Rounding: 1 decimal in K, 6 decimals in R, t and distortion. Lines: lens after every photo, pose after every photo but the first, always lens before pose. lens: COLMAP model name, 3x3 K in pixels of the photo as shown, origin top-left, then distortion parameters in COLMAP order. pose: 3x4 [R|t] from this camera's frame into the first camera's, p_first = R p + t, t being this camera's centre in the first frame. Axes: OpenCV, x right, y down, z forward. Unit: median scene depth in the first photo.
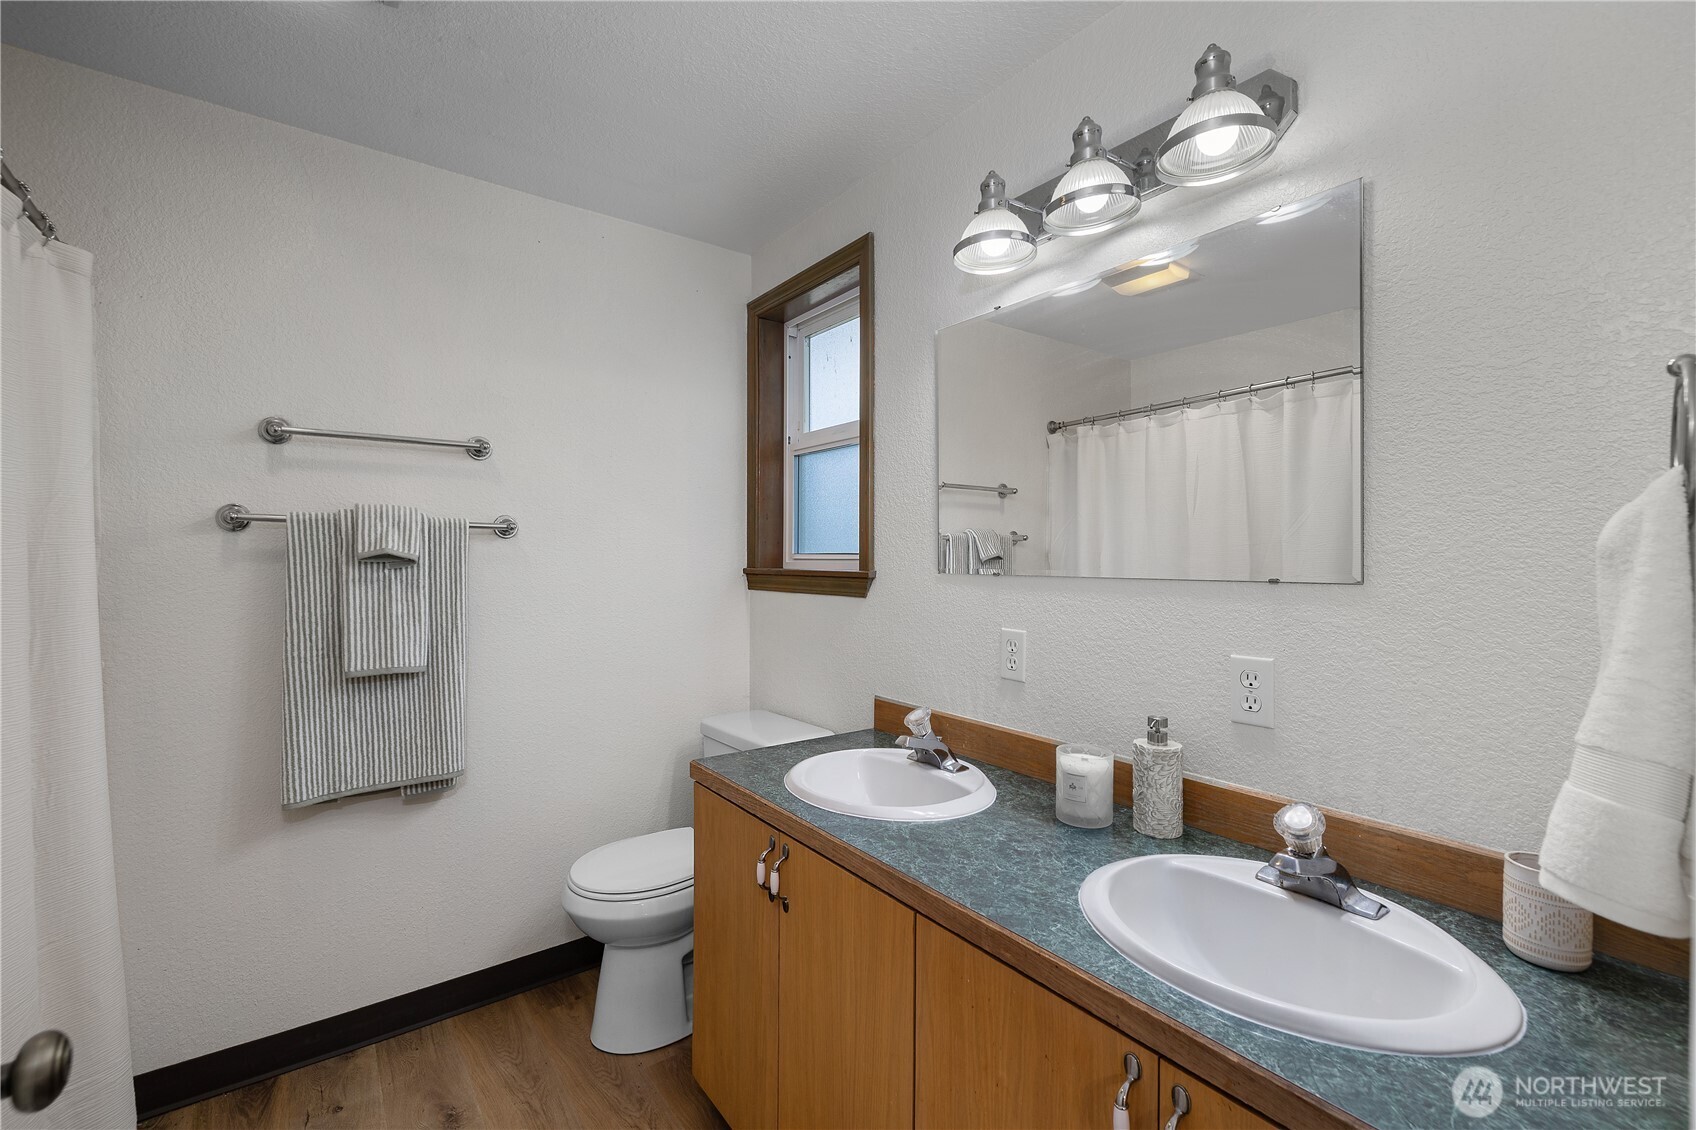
lens RADIAL K [[719.9, 0, 843.8], [0, 719.9, 558.9], [0, 0, 1]] dist [-0.002276, 0.001058]
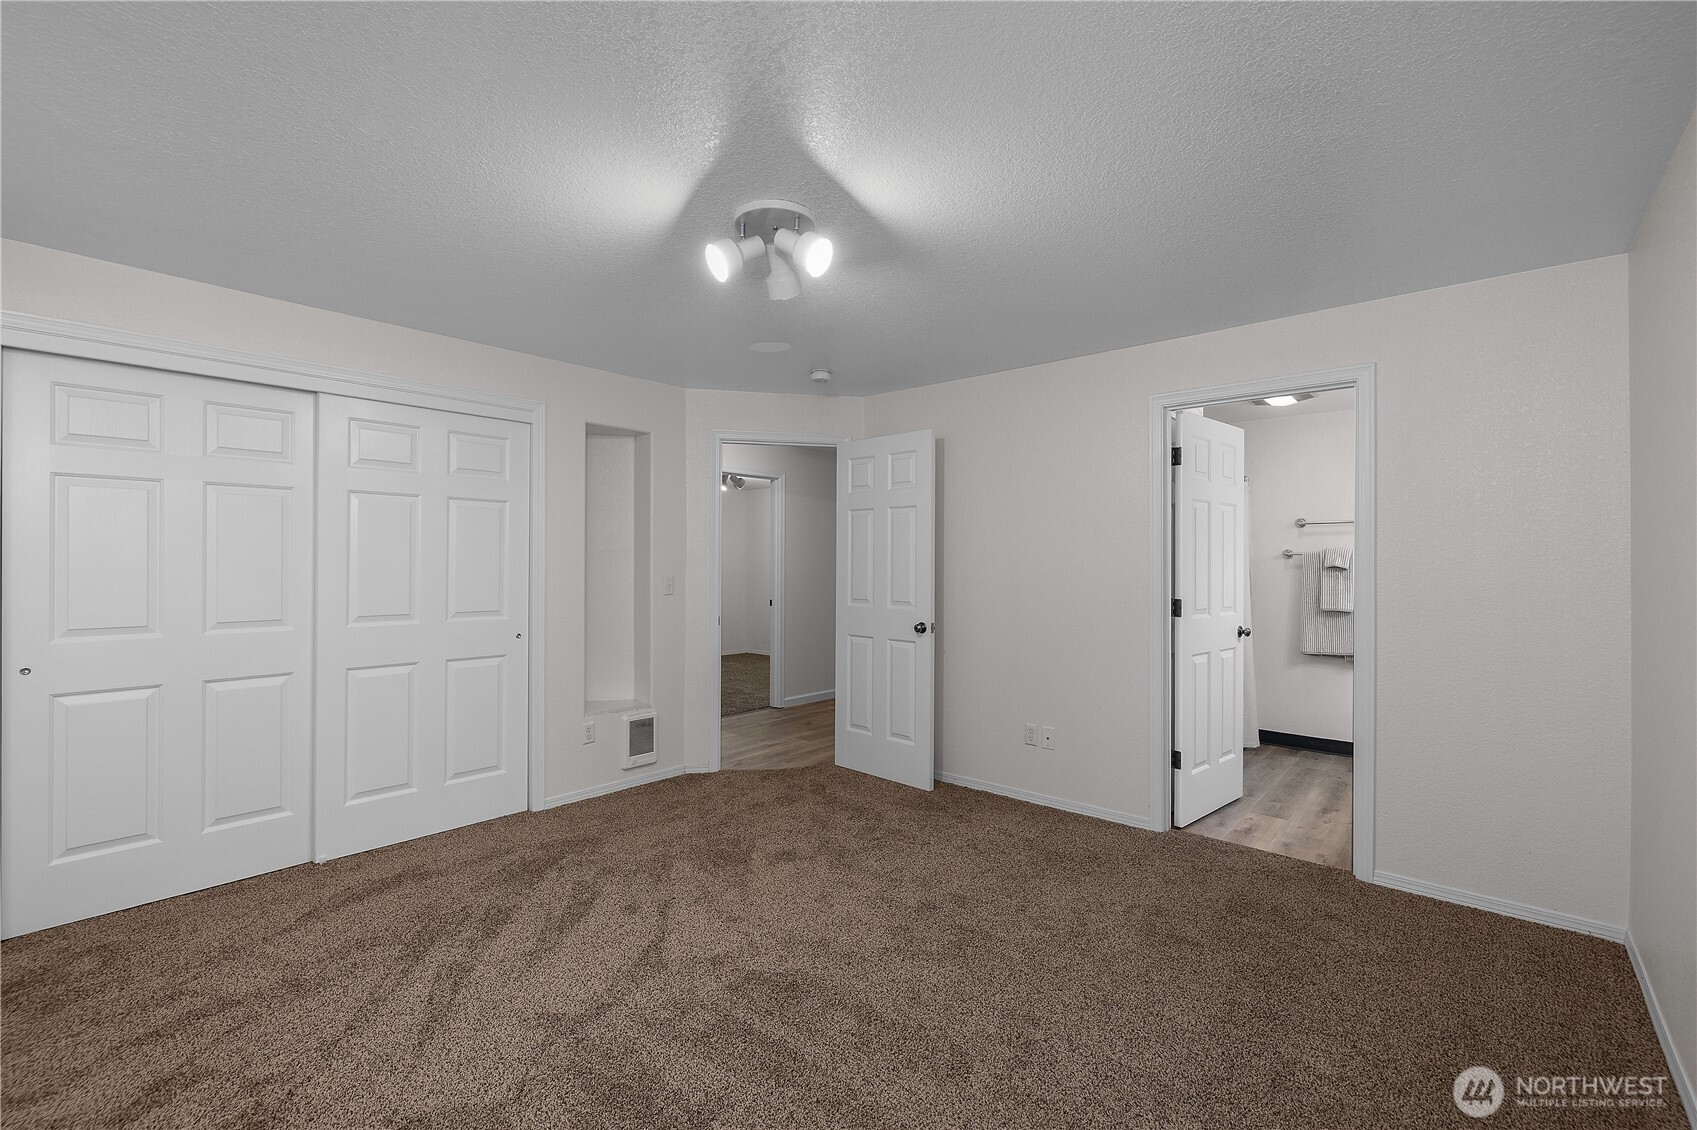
lens RADIAL K [[720.4, 0, 843.7], [0, 720.4, 560.0], [0, 0, 1]] dist [-0.002276, 0.001058]
pose [[0.216339, -0.001220, -0.976317, 1.602184], [0.001080, 0.999999, -0.001010, -0.030483], [0.976318, -0.000836, 0.216341, -1.384619]]
